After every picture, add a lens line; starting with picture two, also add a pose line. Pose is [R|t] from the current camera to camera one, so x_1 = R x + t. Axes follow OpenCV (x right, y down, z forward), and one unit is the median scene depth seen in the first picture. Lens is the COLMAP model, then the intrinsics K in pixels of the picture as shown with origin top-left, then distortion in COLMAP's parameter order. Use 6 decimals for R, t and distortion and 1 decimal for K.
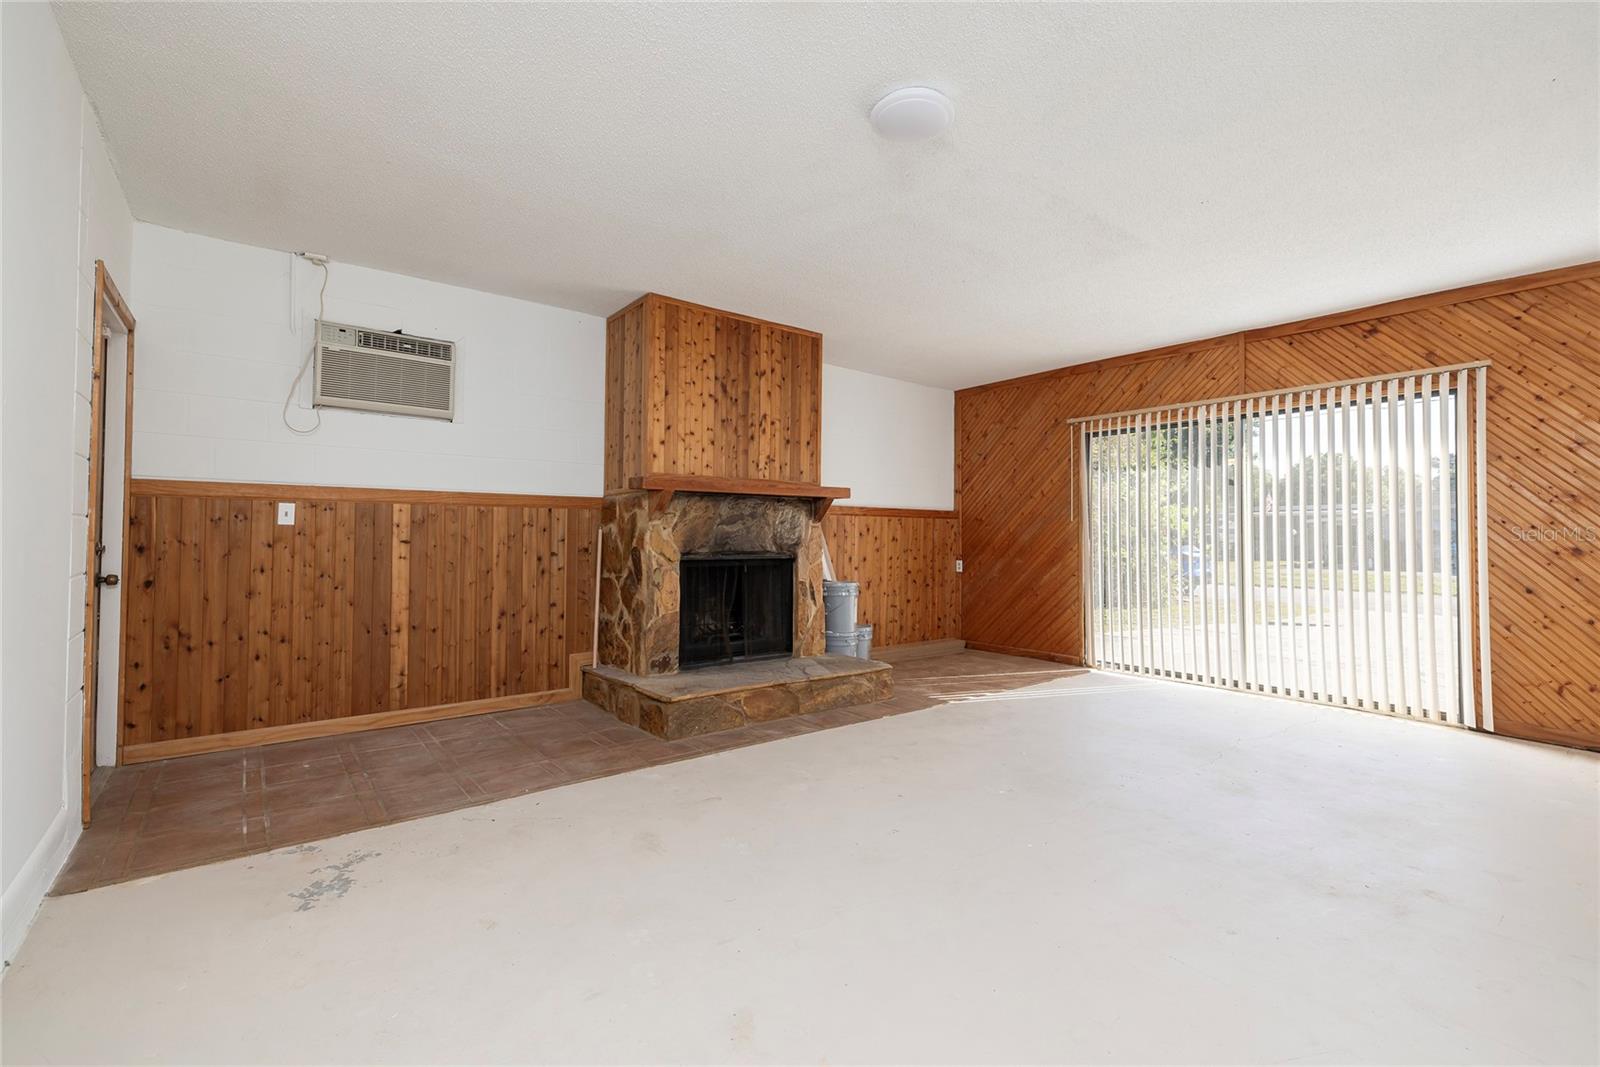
lens RADIAL K [[692.1, 0, 800.2], [0, 692.1, 520.4], [0, 0, 1]] dist [-0.001345, -0.000094]
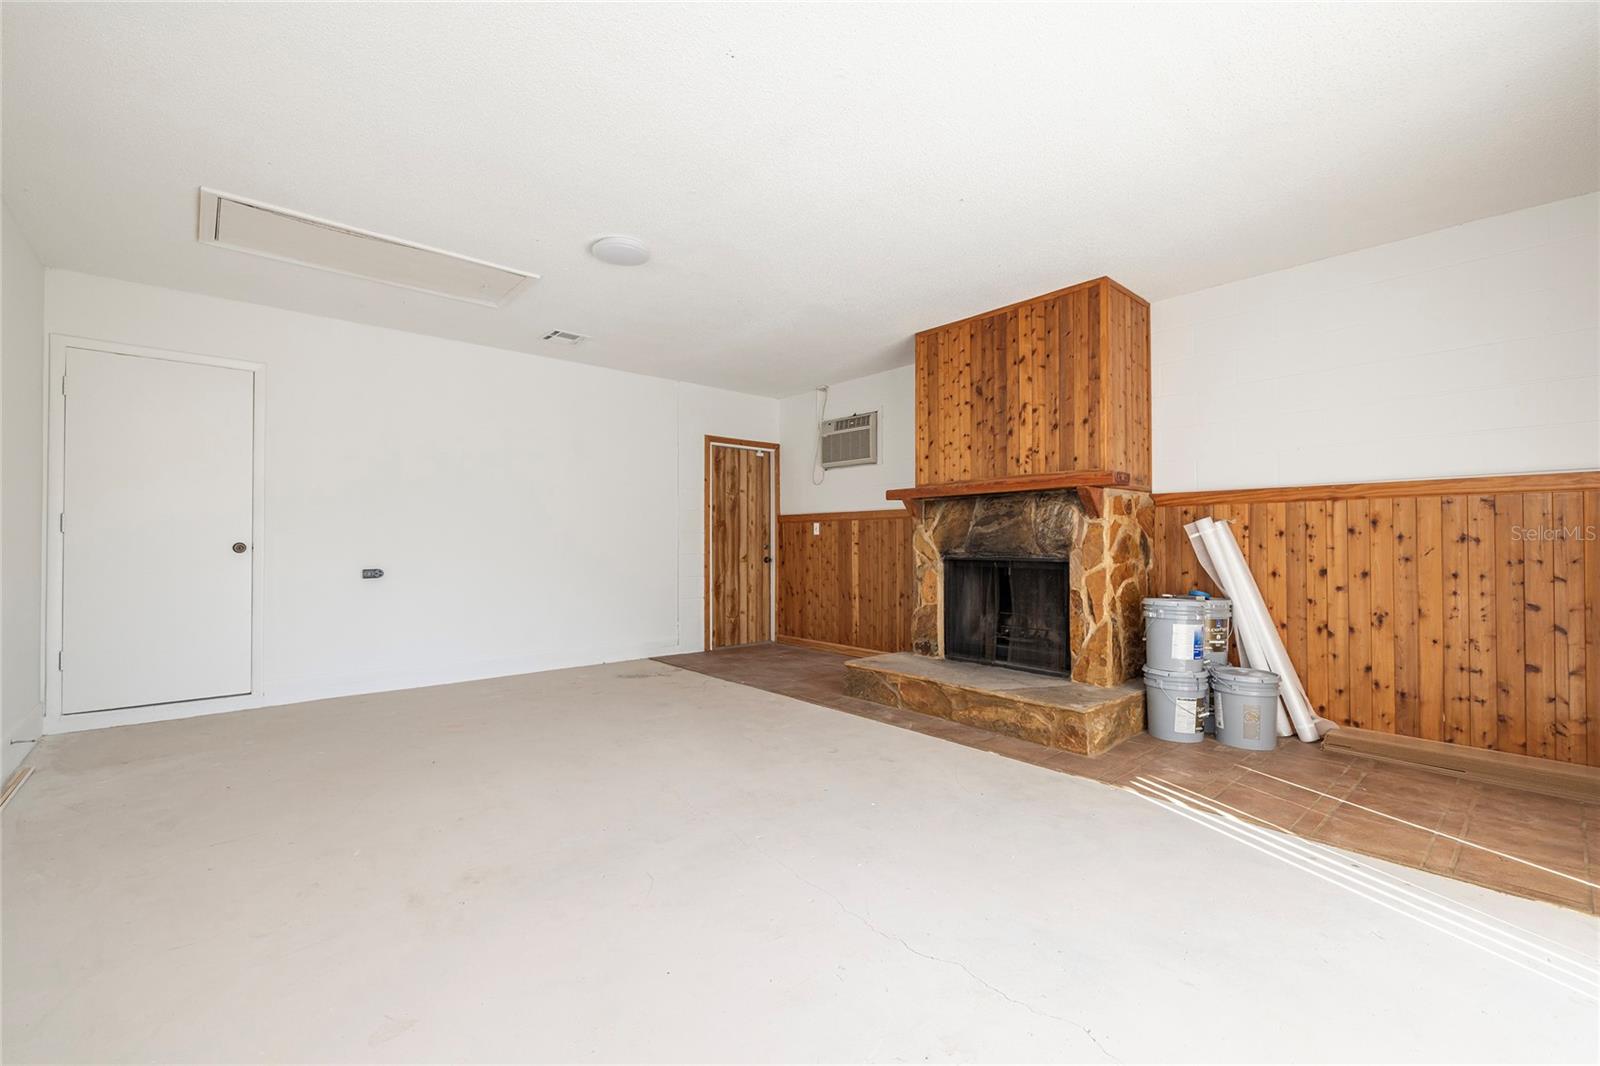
lens RADIAL K [[666.4, 0, 800.0], [0, 666.4, 533.0], [0, 0, 1]] dist [-0.000002, -0.000007]
pose [[0.050889, -0.021347, -0.998476, 0.854167], [0.024525, 0.999497, -0.020118, 0.029963], [0.998403, -0.023464, 0.051387, 0.689292]]
